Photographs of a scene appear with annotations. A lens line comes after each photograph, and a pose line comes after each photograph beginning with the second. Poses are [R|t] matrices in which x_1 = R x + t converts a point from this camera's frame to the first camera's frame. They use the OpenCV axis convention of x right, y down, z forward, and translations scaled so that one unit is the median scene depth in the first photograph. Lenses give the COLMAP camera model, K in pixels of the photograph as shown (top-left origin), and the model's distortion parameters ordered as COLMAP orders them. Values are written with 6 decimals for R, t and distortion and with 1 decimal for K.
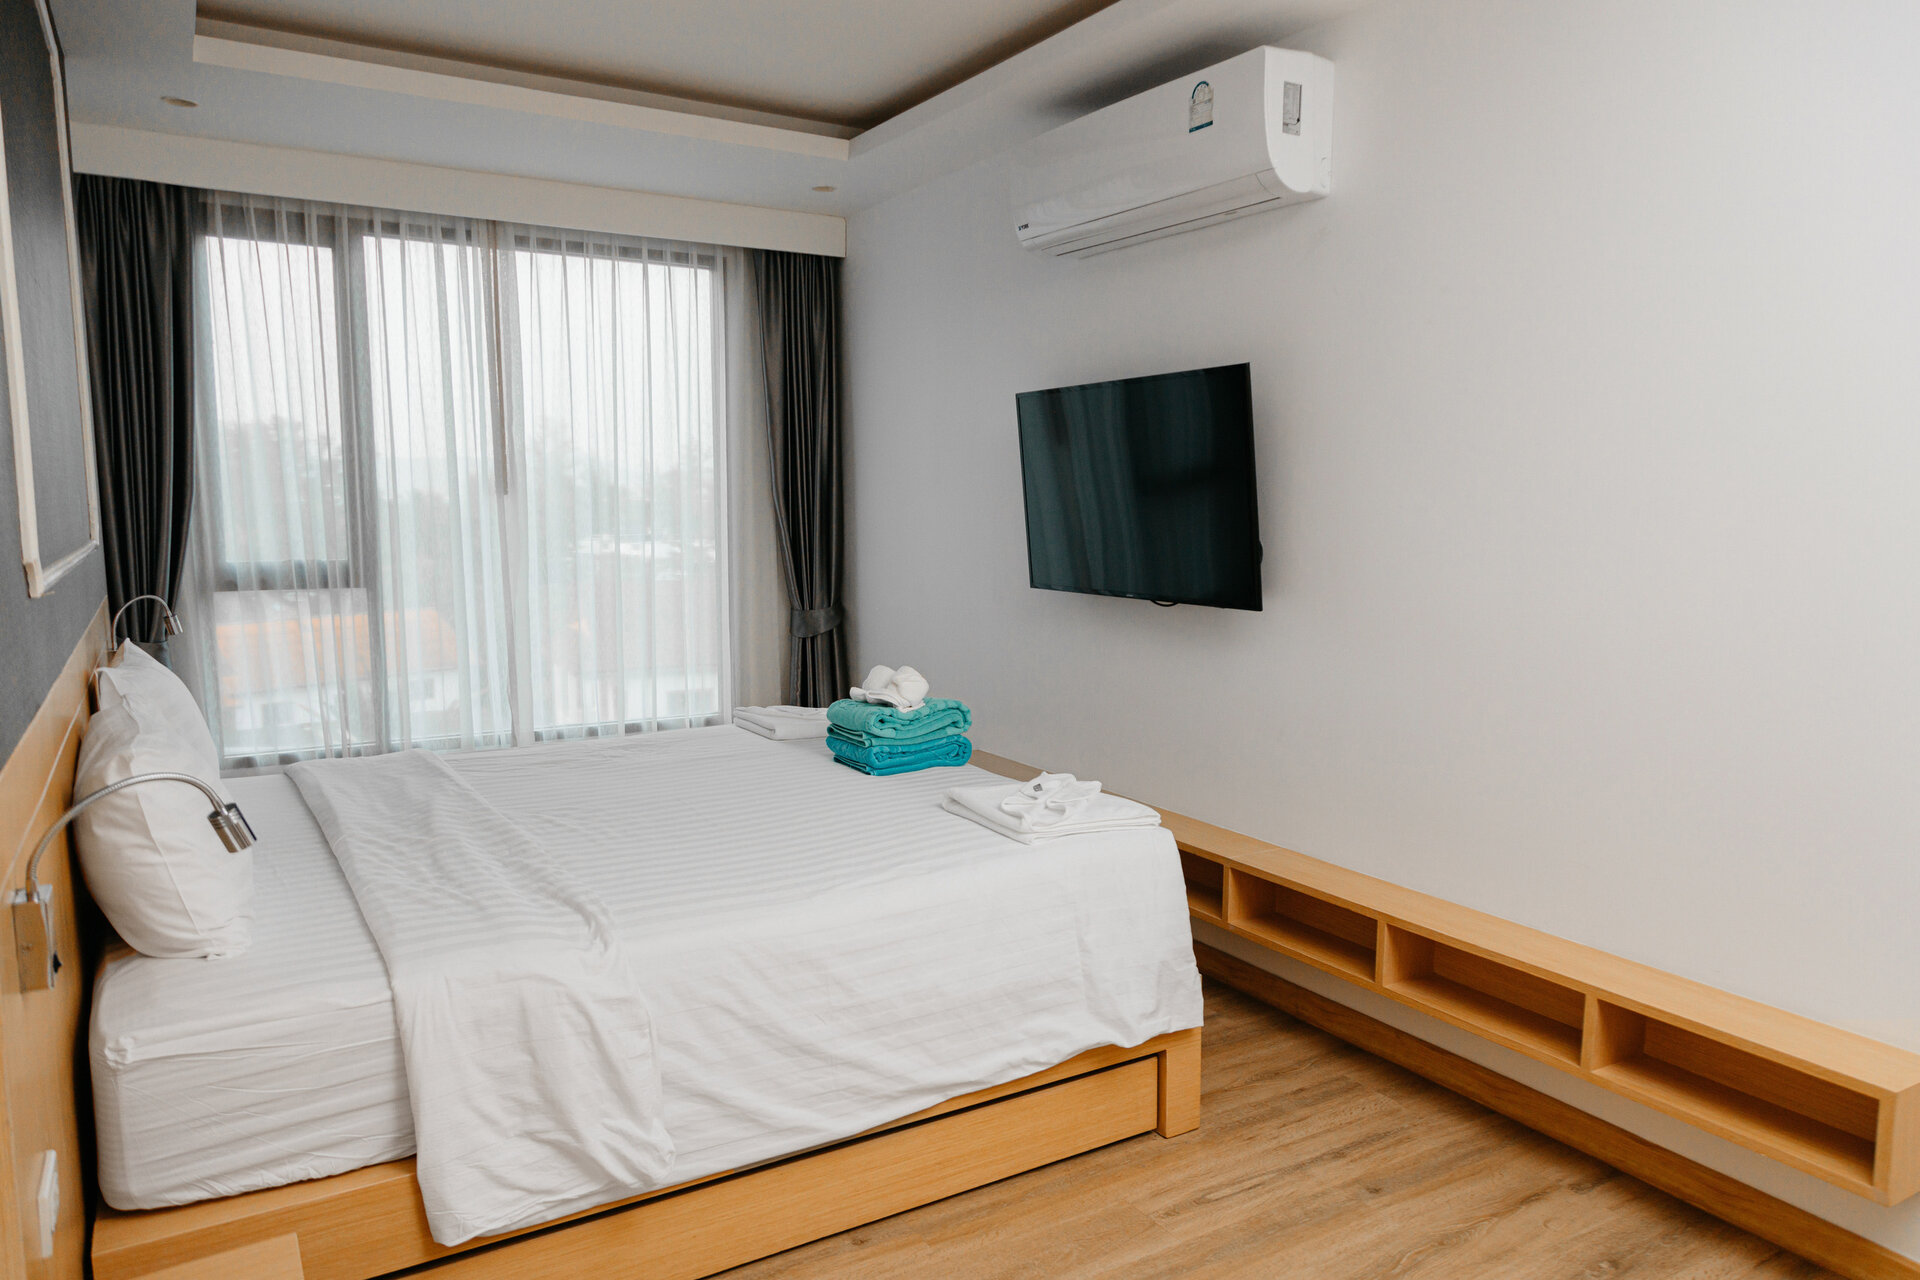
lens RADIAL K [[1267.4, 0, 960.0], [0, 1267.4, 640.0], [0, 0, 1]] dist [0.003986, -0.000705]
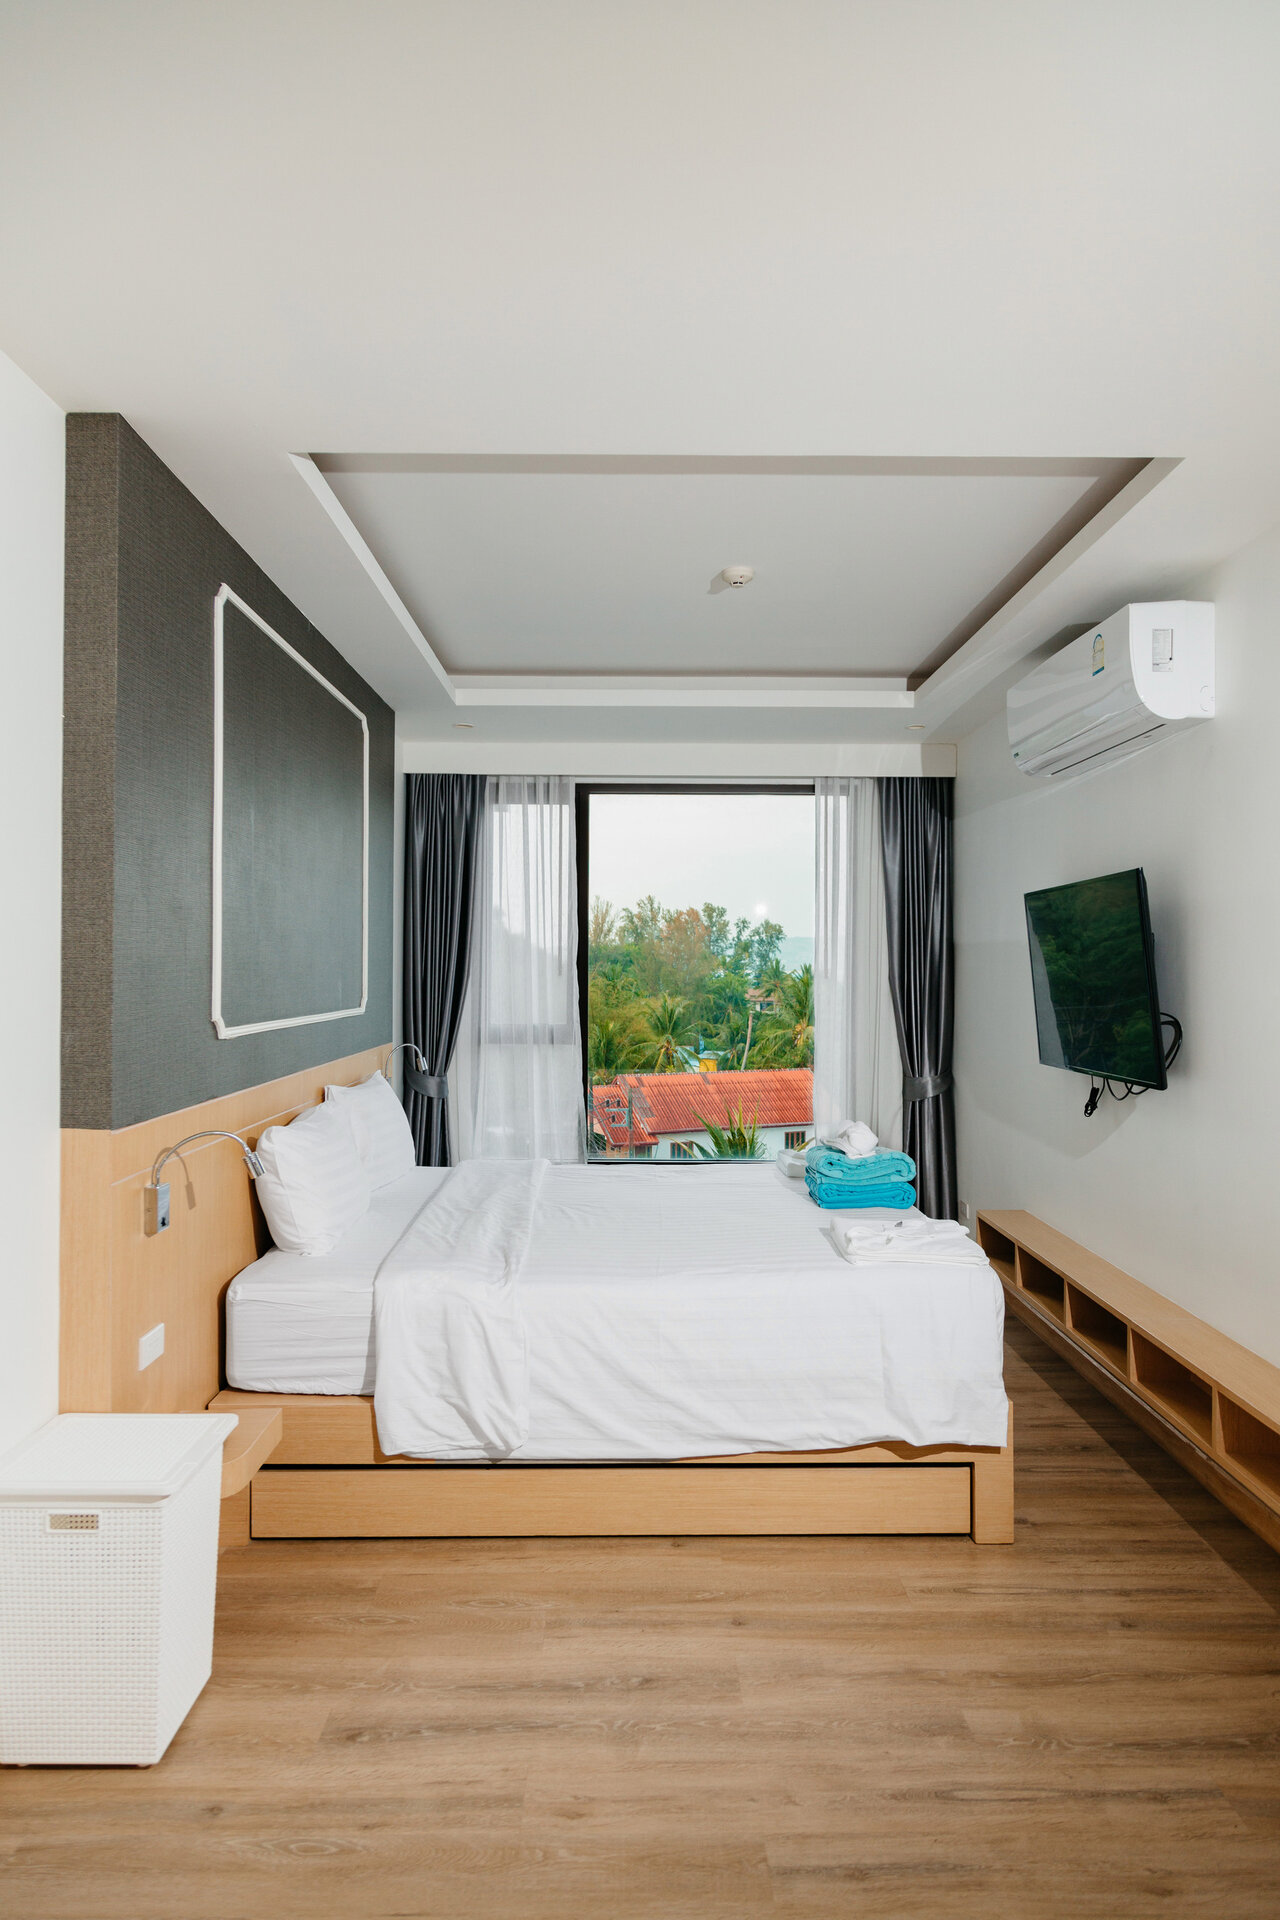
lens RADIAL K [[1178.9, 0, 640.0], [0, 1178.9, 960.0], [0, 0, 1]] dist [-0.004032, -0.003342]
pose [[0.862939, -0.003989, -0.505292, 0.433338], [-0.058398, 0.992481, -0.107568, 0.001337], [0.501922, 0.122333, 0.856218, -0.126764]]
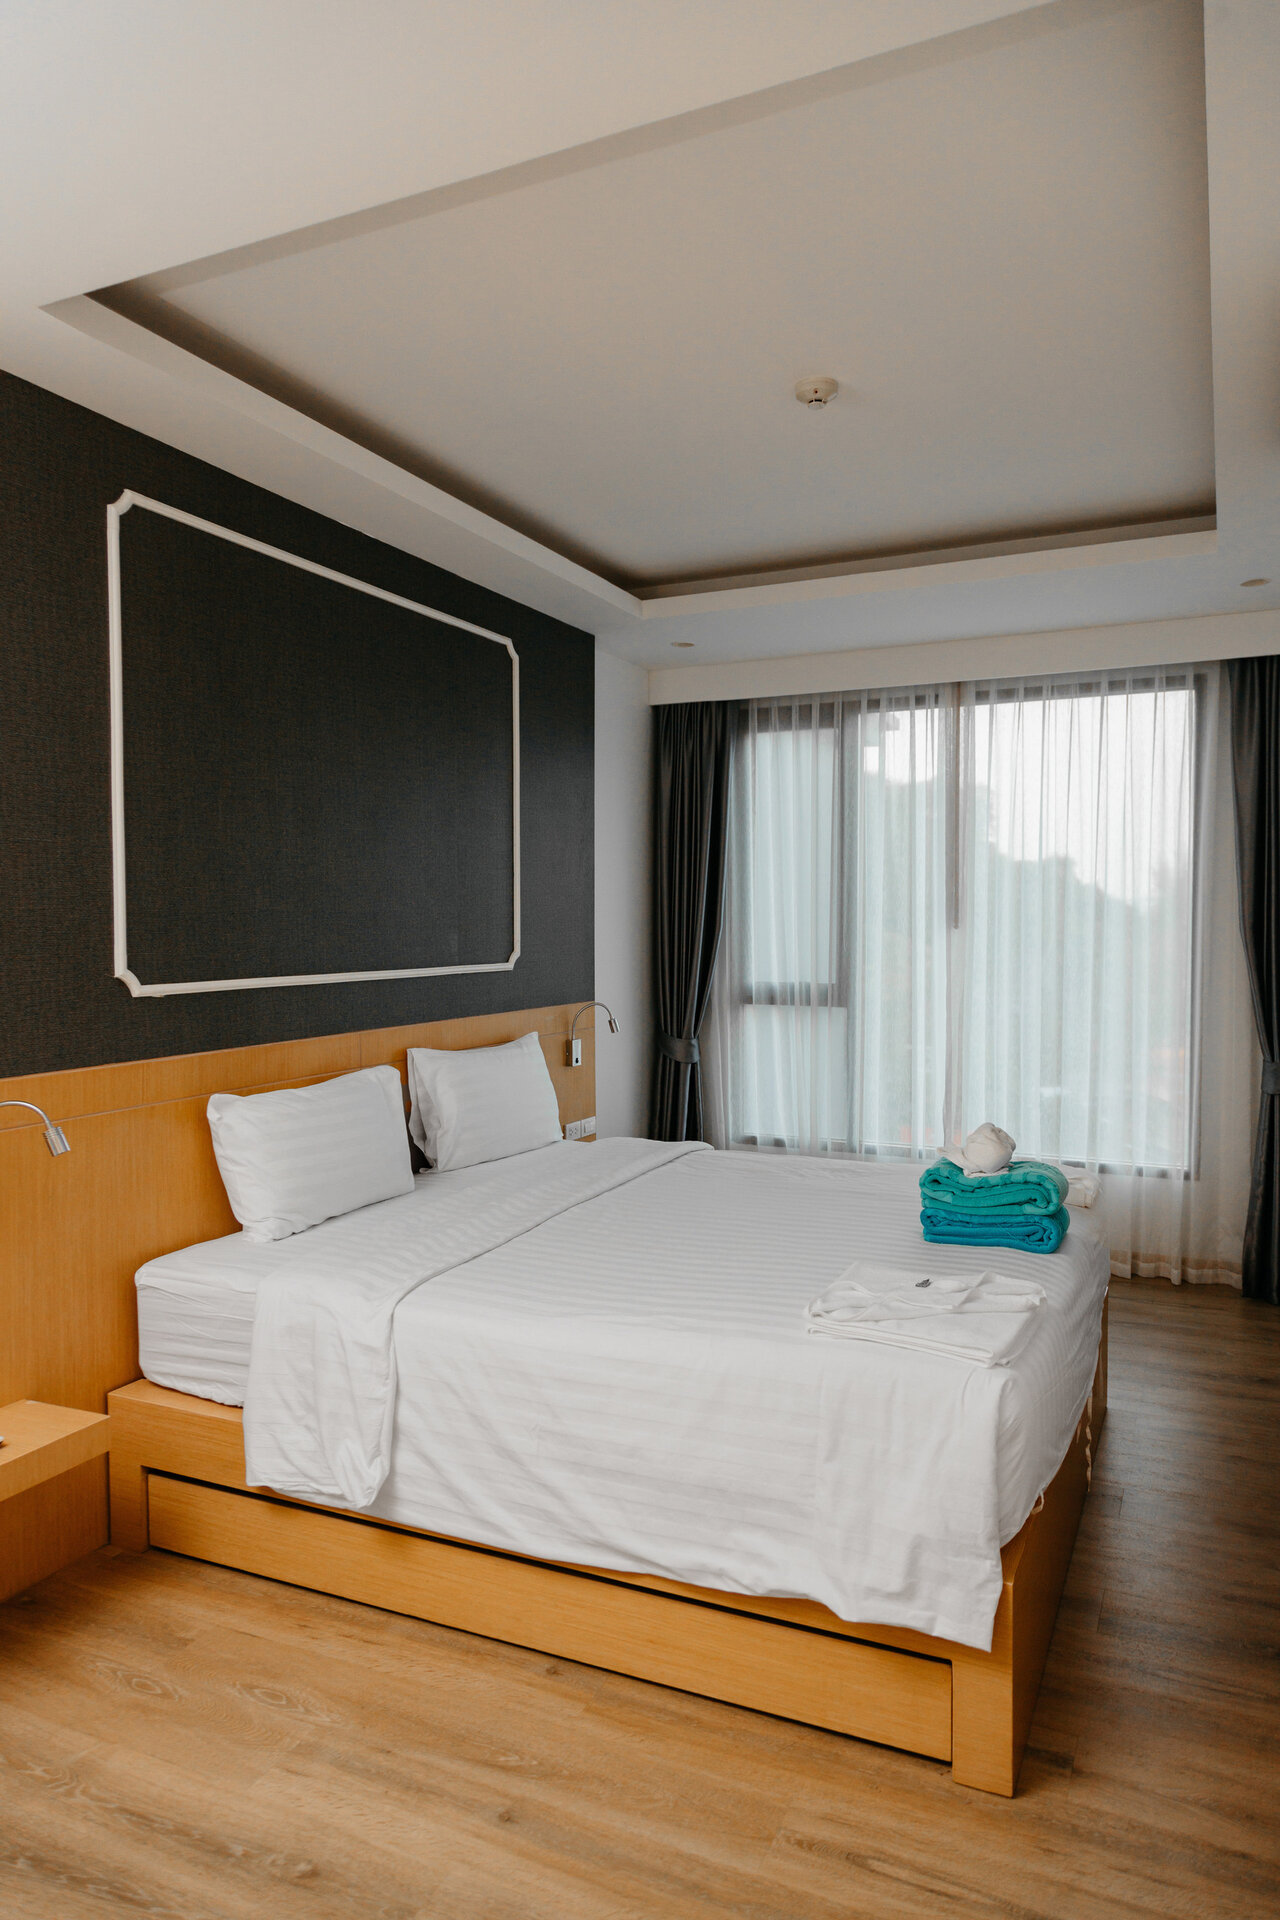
lens RADIAL K [[1199.1, 0, 660.4], [0, 1199.1, 959.5], [0, 0, 1]] dist [-0.005321, -0.000416]
pose [[0.580418, 0.021339, -0.814039, 0.623284], [-0.088359, 0.995405, -0.036908, -0.054413], [0.809511, 0.093349, 0.579637, 0.390286]]
